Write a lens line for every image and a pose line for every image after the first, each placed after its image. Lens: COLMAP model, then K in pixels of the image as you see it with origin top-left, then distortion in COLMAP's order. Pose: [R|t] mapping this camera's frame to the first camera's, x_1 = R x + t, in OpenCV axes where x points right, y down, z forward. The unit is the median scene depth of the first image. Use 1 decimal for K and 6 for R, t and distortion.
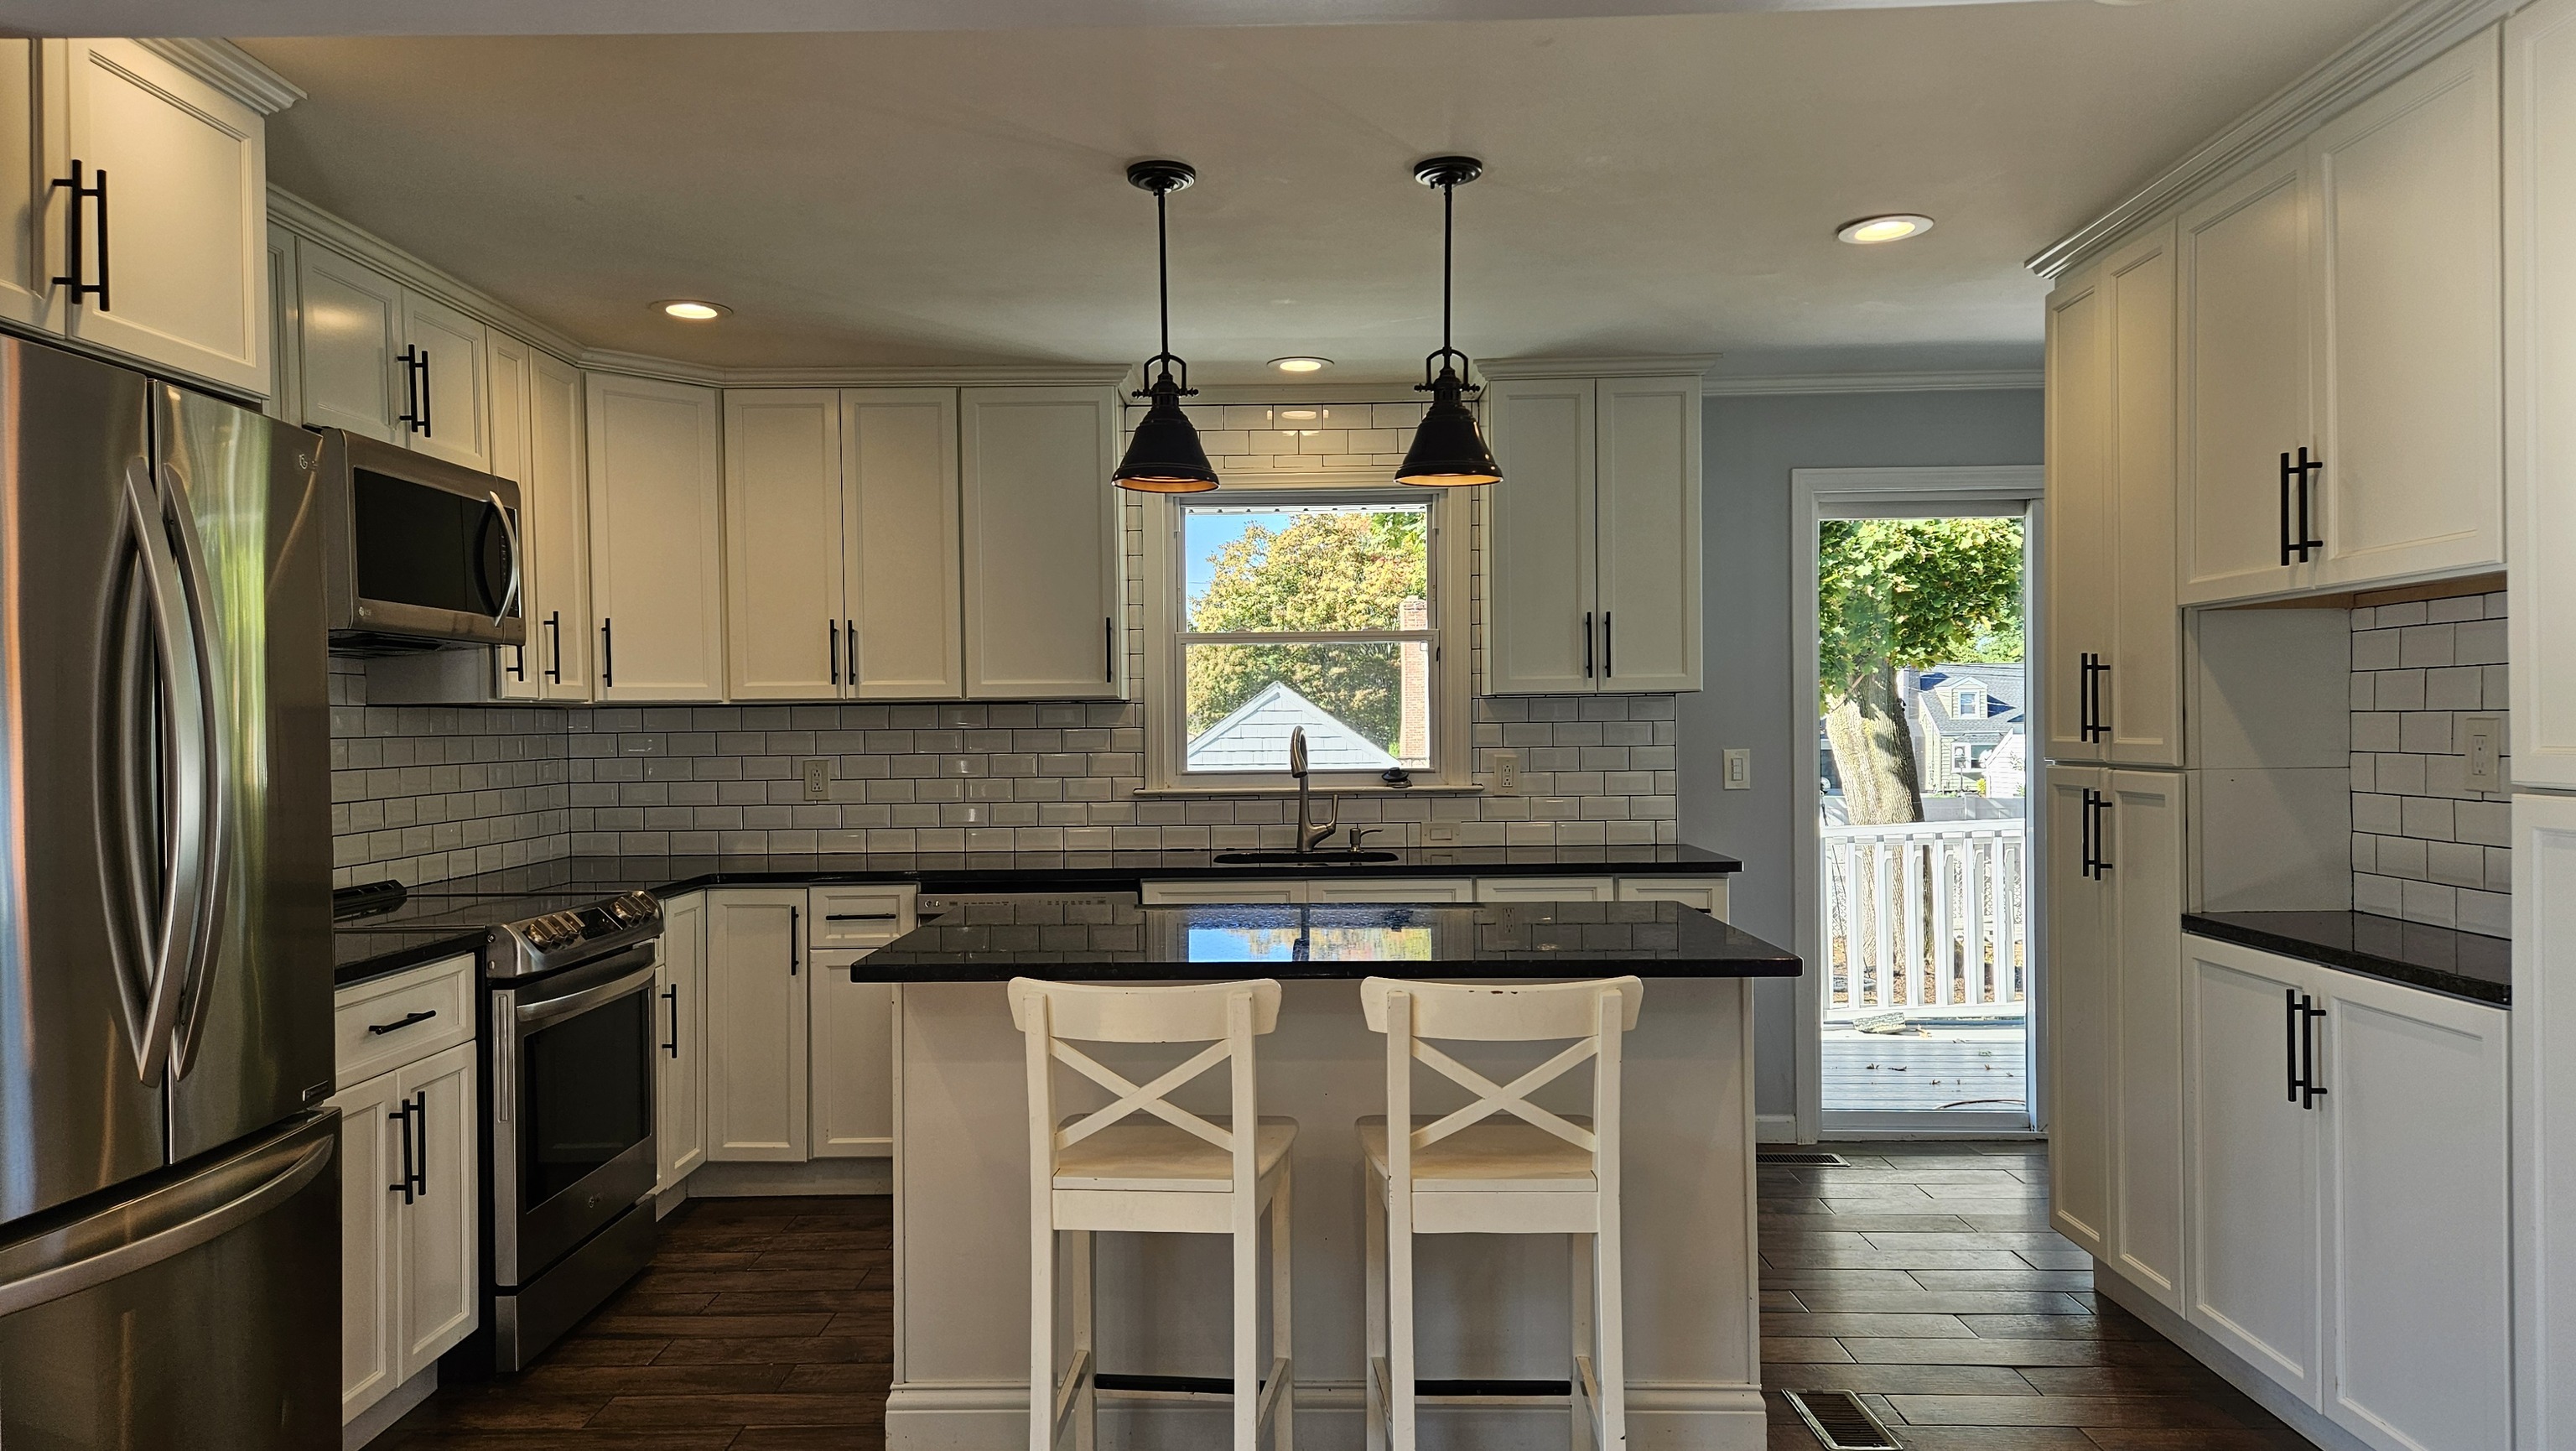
lens RADIAL K [[1711.1, 0, 1254.3], [0, 1711.1, 744.3], [0, 0, 1]] dist [0.070219, -0.052187]
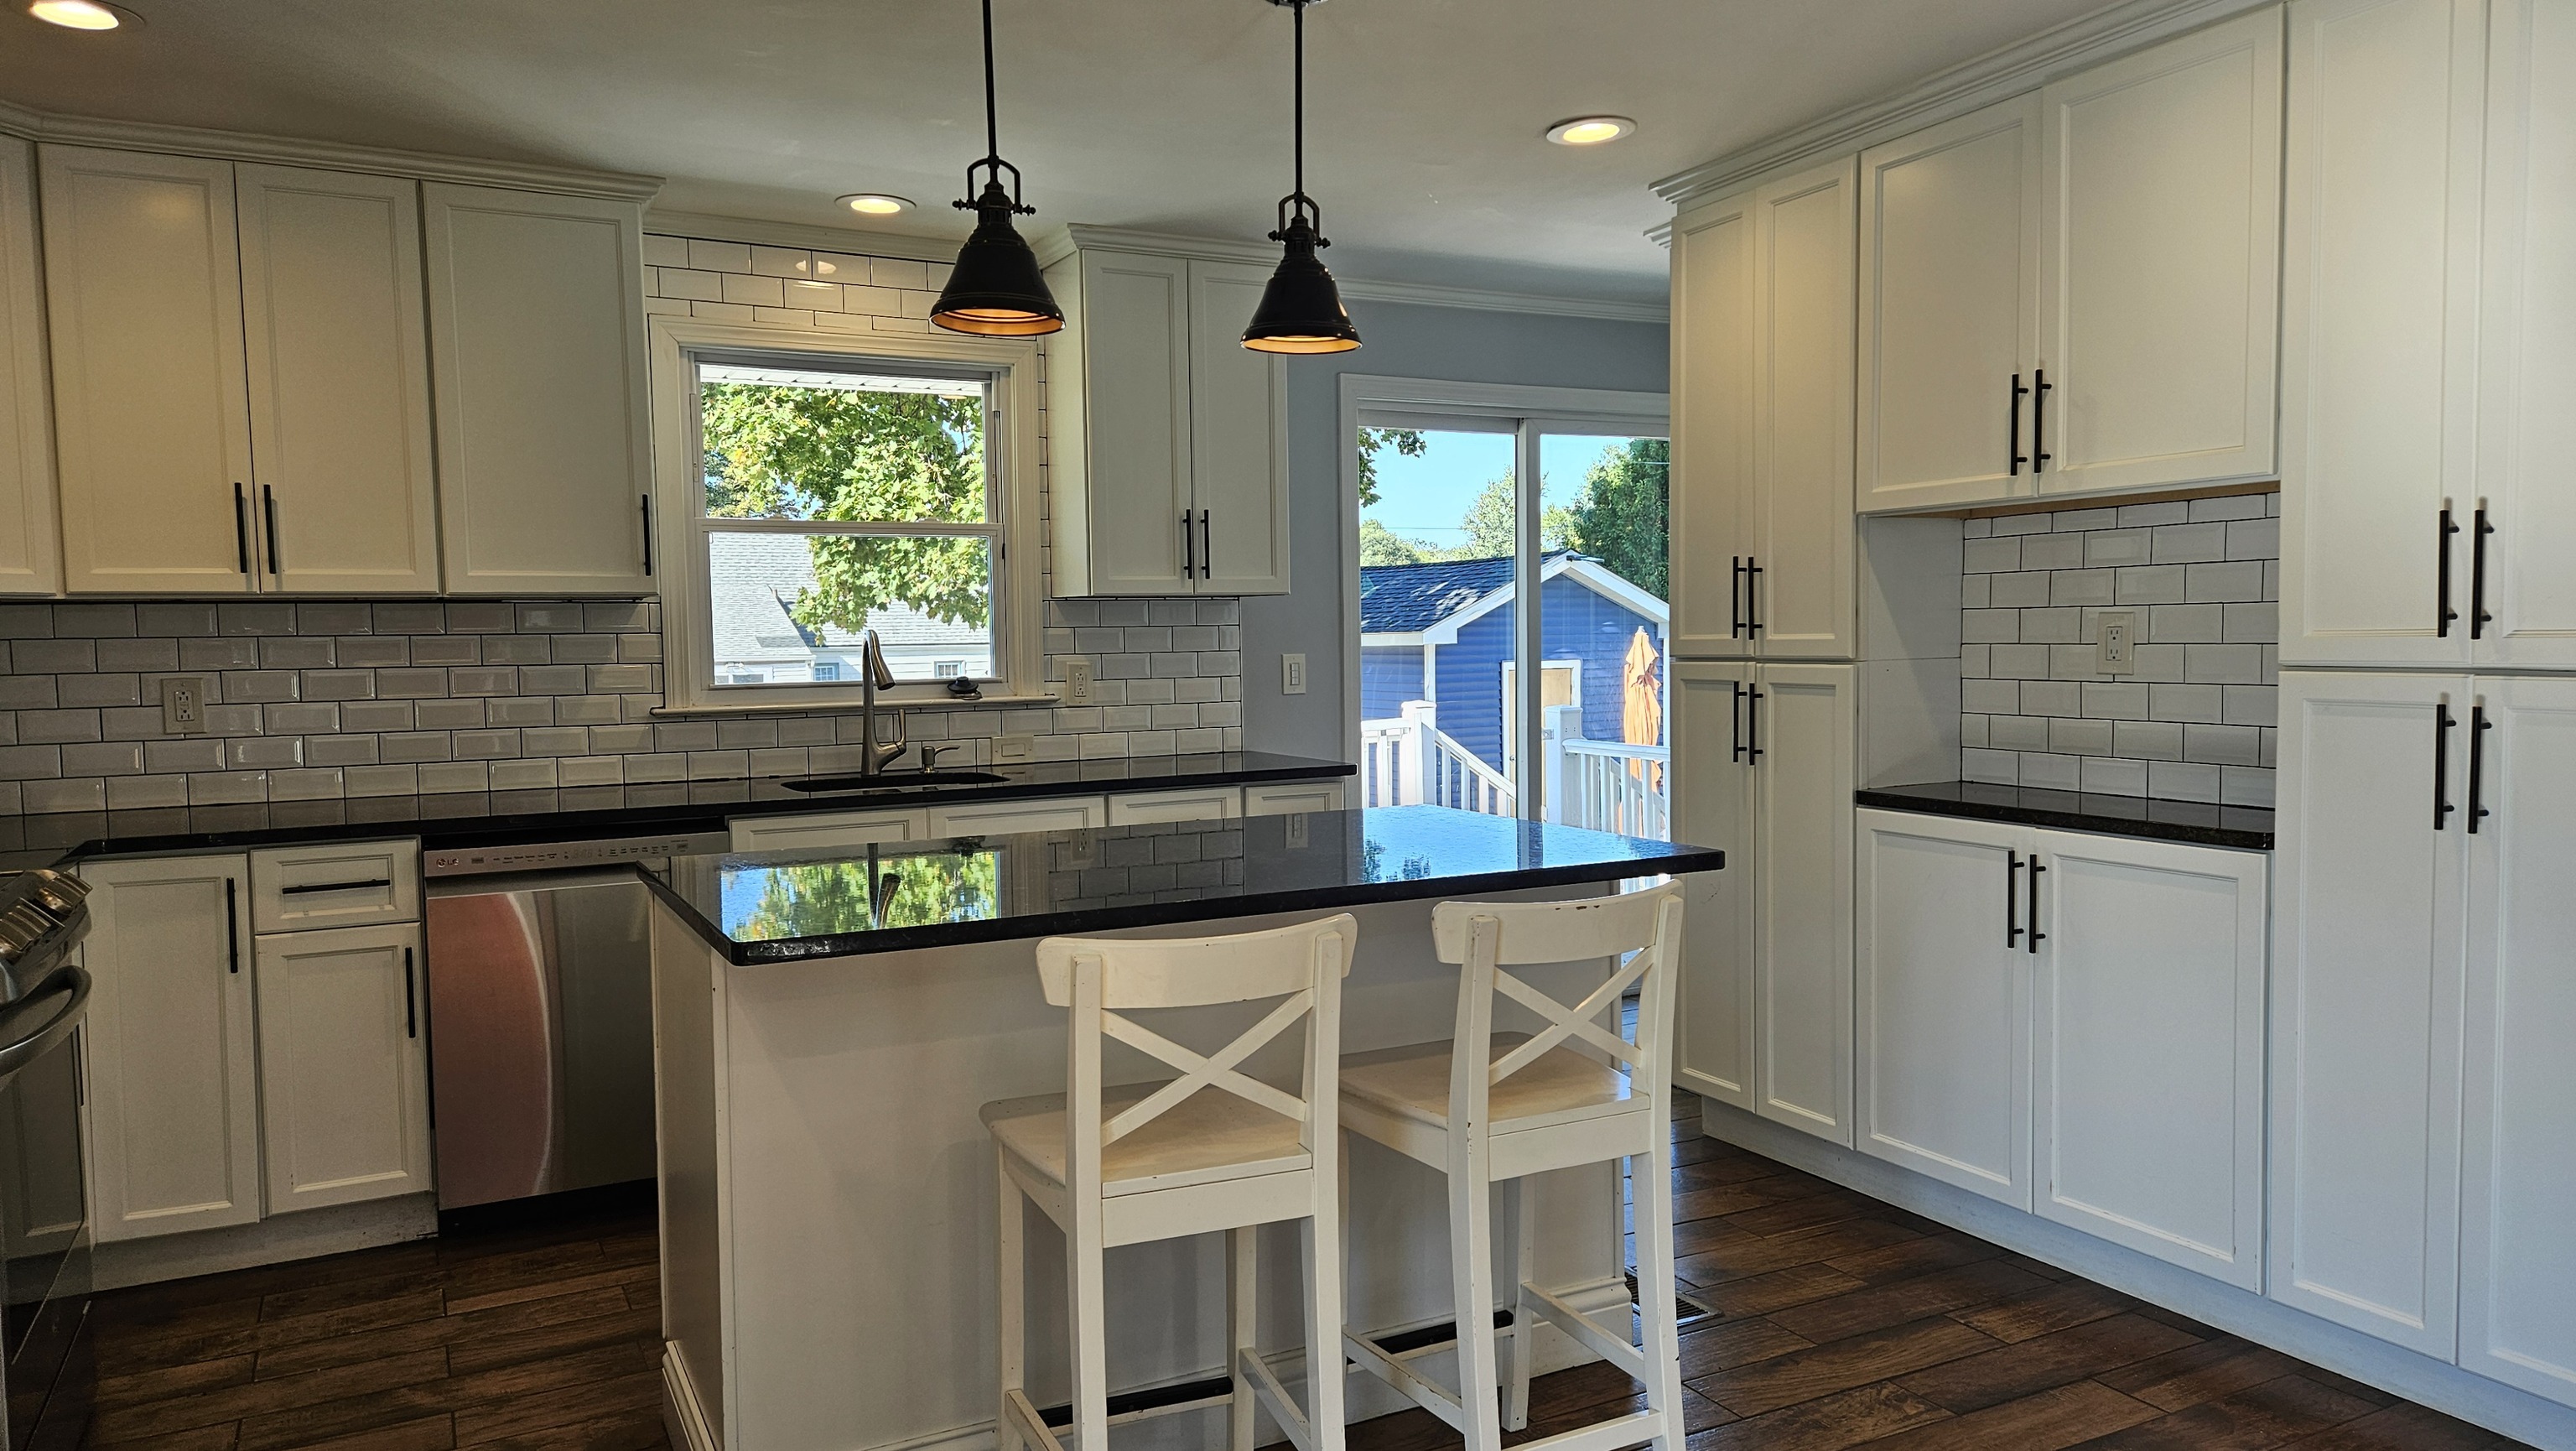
lens RADIAL K [[1711.1, 0, 1275.0], [0, 1711.1, 741.6], [0, 0, 1]] dist [0.070219, -0.052187]
pose [[0.879493, -0.032929, 0.474771, -0.287934], [0.010749, 0.998723, 0.049358, 0.006645], [-0.475791, -0.038307, 0.878724, 0.187262]]
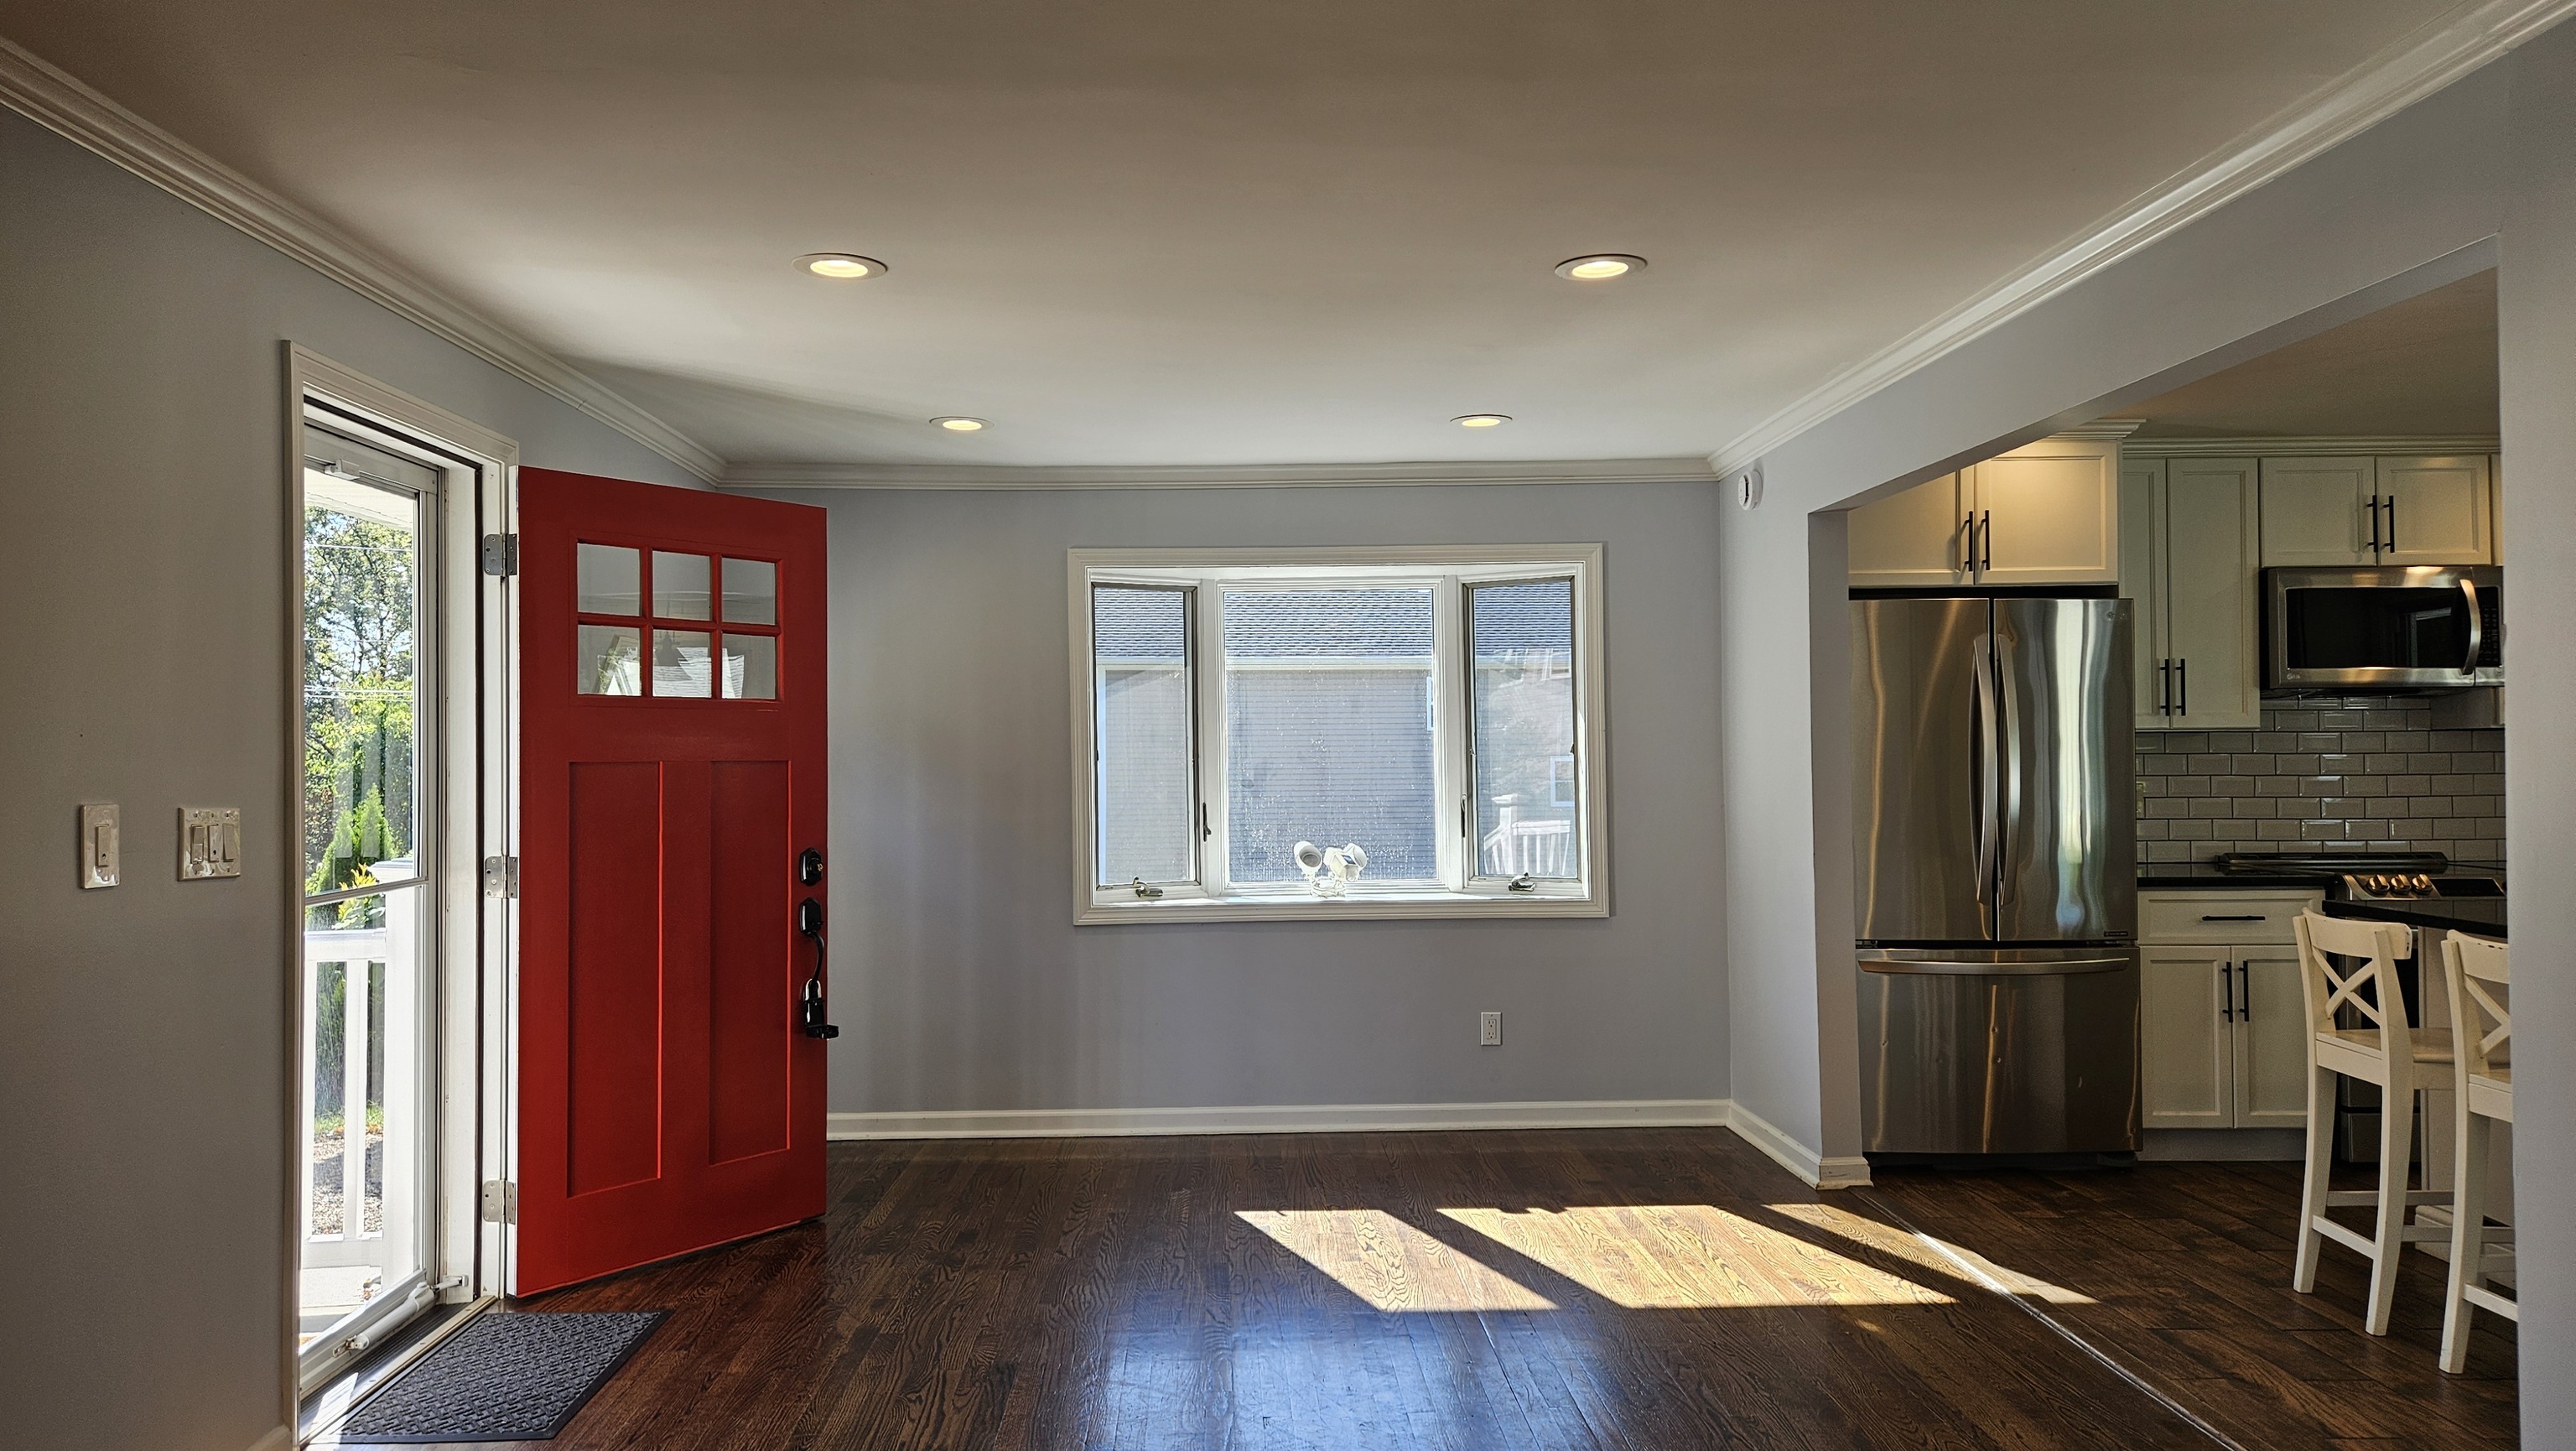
lens RADIAL K [[1711.1, 0, 1282.5], [0, 1711.1, 734.9], [0, 0, 1]] dist [0.070219, -0.052187]
pose [[0.063516, -0.000505, -0.997981, 1.003681], [-0.005481, 0.999985, -0.000855, -0.014325], [0.997966, 0.005525, 0.063512, -0.050207]]
